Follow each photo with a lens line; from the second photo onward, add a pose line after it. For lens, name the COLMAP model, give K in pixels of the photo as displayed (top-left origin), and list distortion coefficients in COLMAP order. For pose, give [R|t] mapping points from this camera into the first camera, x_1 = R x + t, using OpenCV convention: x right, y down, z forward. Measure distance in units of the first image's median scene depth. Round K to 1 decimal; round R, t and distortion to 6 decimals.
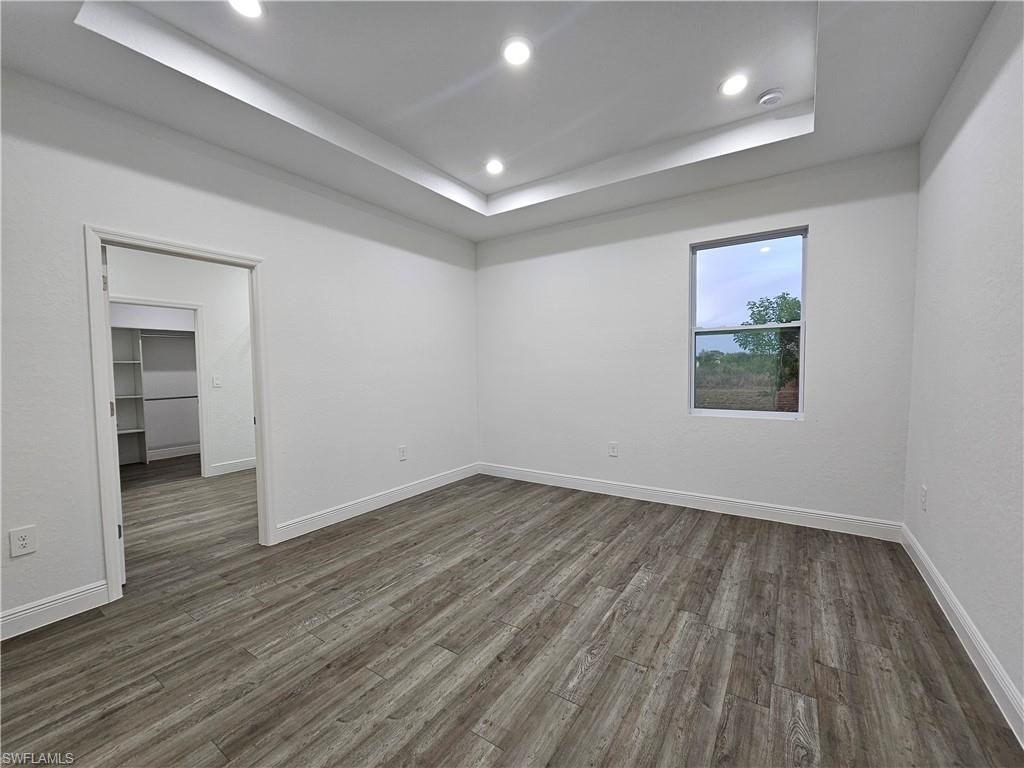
lens RADIAL K [[419.2, 0, 518.7], [0, 419.2, 384.6], [0, 0, 1]] dist [-0.009242, 0.002777]
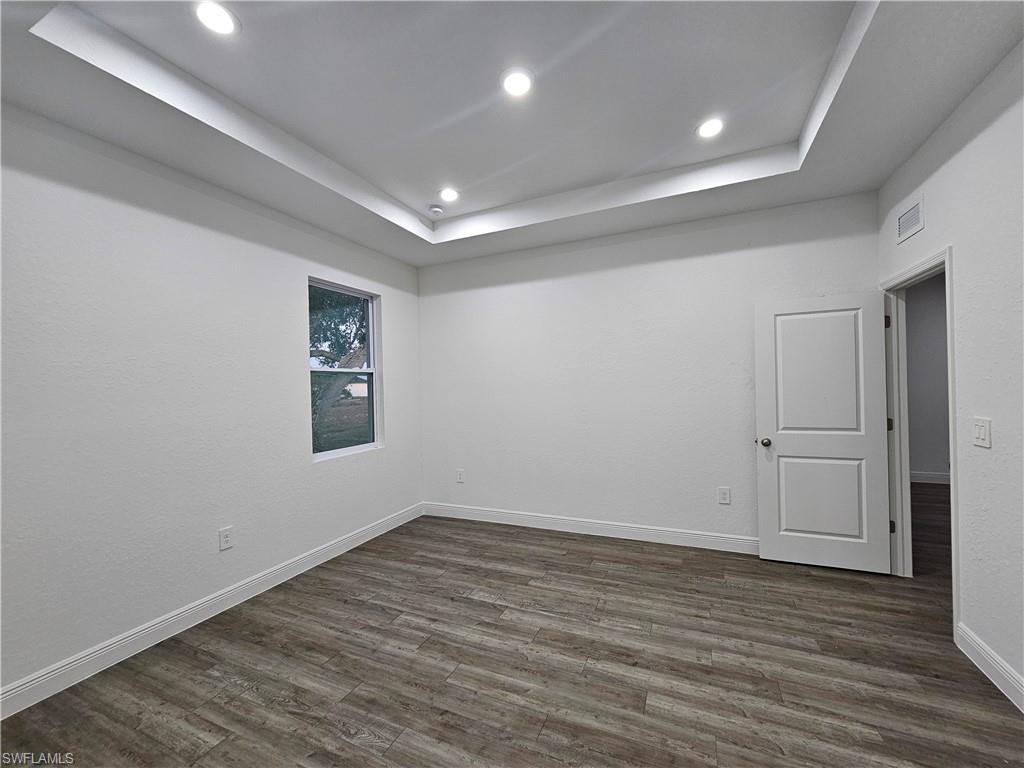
lens RADIAL K [[419.2, 0, 504.3], [0, 419.2, 383.8], [0, 0, 1]] dist [-0.009242, 0.002777]
pose [[-0.150045, 0.021321, 0.988449, -0.934934], [0.072382, 0.997321, -0.010524, -0.095881], [-0.986026, 0.069967, -0.151186, 1.215655]]
